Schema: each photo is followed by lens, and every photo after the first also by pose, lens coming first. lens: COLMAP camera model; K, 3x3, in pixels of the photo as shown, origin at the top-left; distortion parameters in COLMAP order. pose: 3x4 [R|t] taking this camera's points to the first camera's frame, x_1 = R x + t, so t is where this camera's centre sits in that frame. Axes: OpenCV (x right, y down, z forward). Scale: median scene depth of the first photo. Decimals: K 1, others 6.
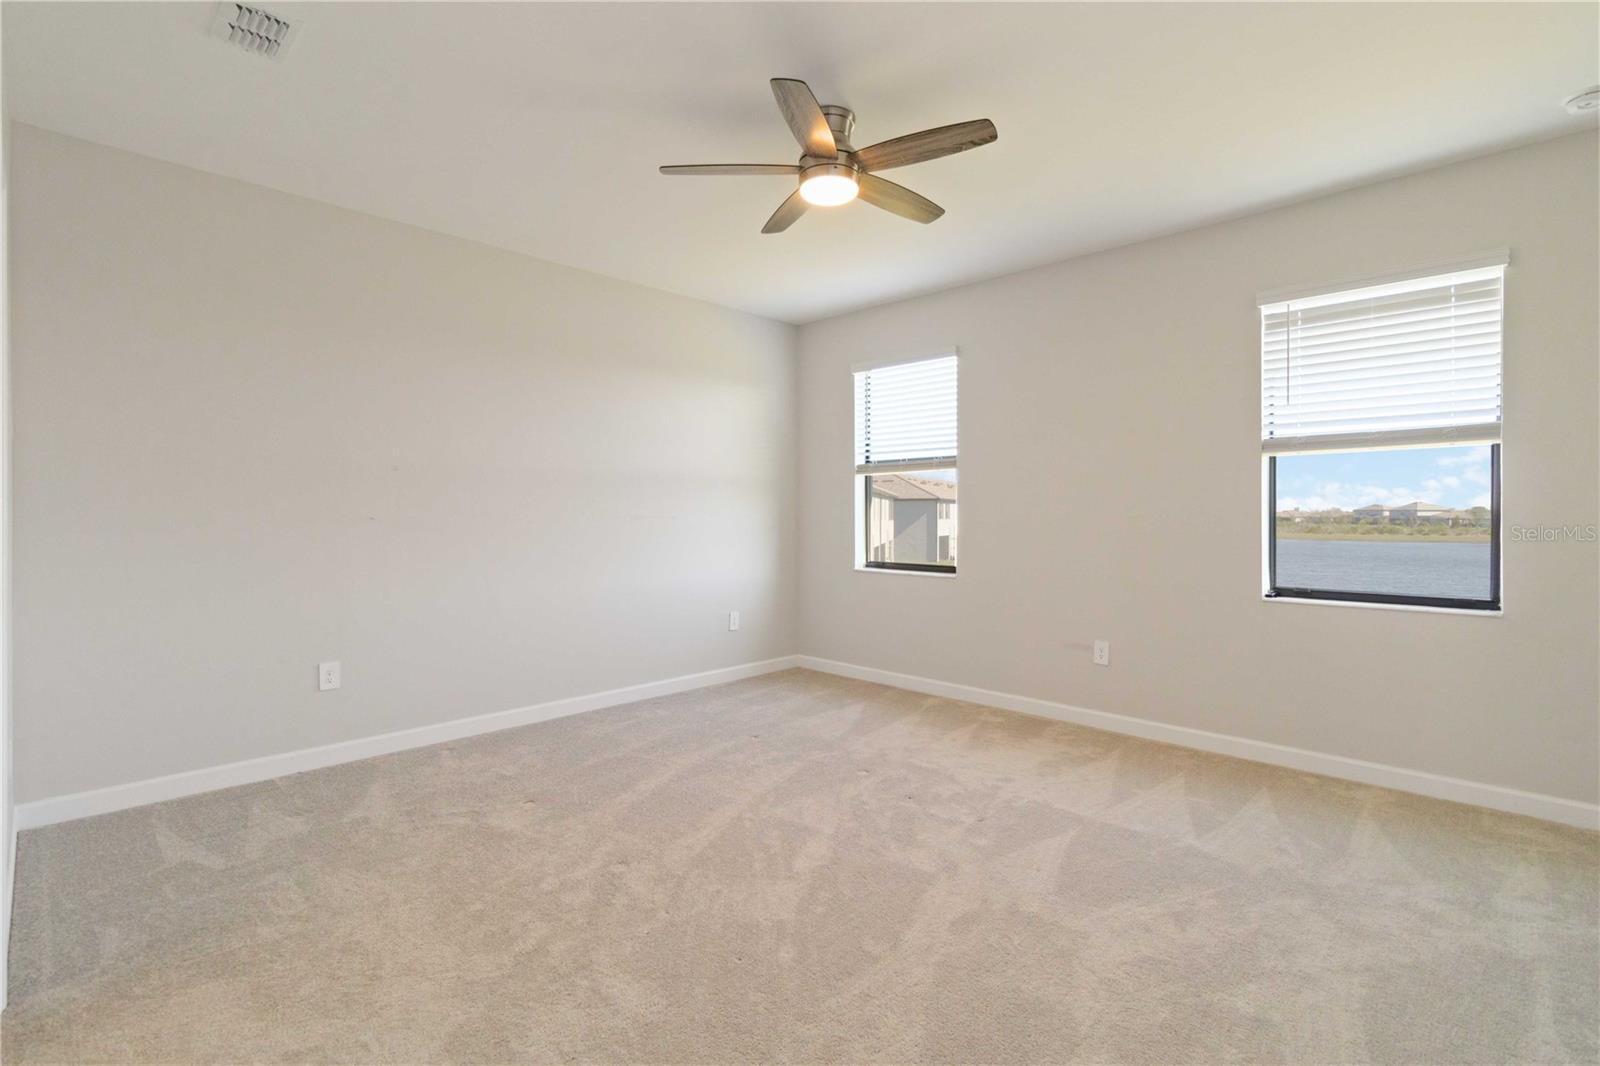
lens RADIAL K [[730.6, 0, 800.9], [0, 730.6, 514.1], [0, 0, 1]] dist [-0.044885, 0.000333]
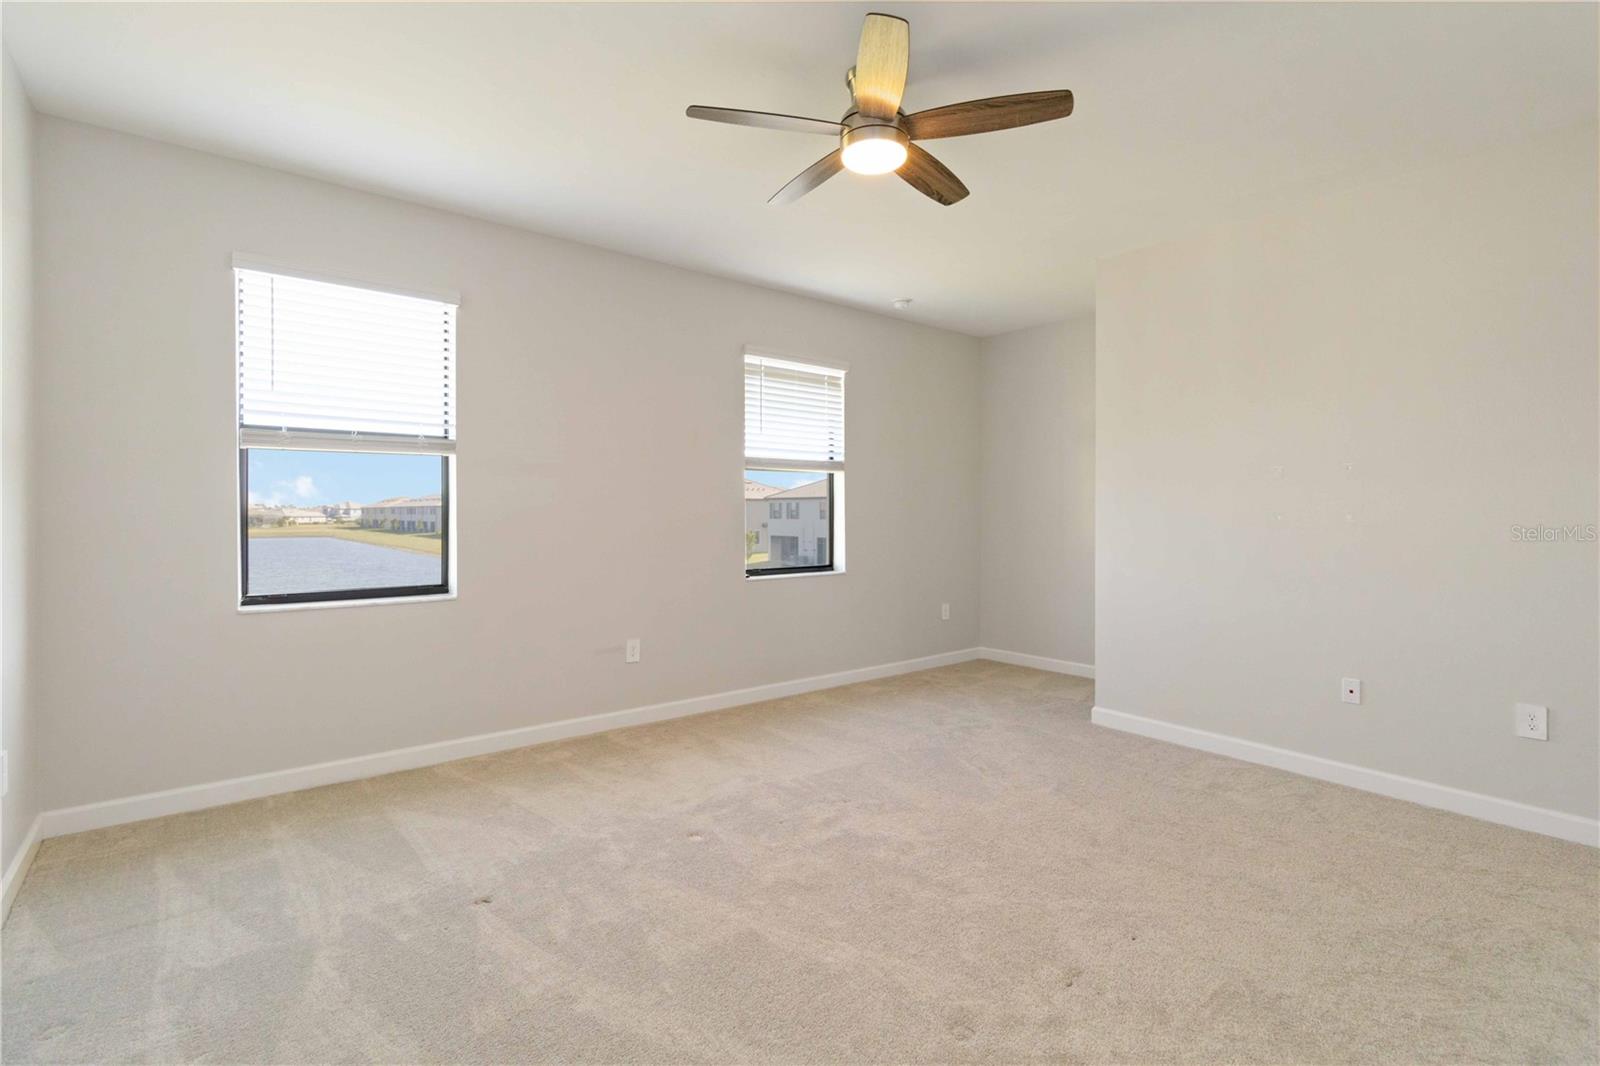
lens RADIAL K [[744.5, 0, 800.6], [0, 744.5, 497.7], [0, 0, 1]] dist [0.042863, 0.000067]
pose [[0.104135, 0.018735, 0.994387, -0.629759], [0.000912, 0.999820, -0.018933, -0.004182], [-0.994563, 0.002879, 0.104099, 0.676041]]
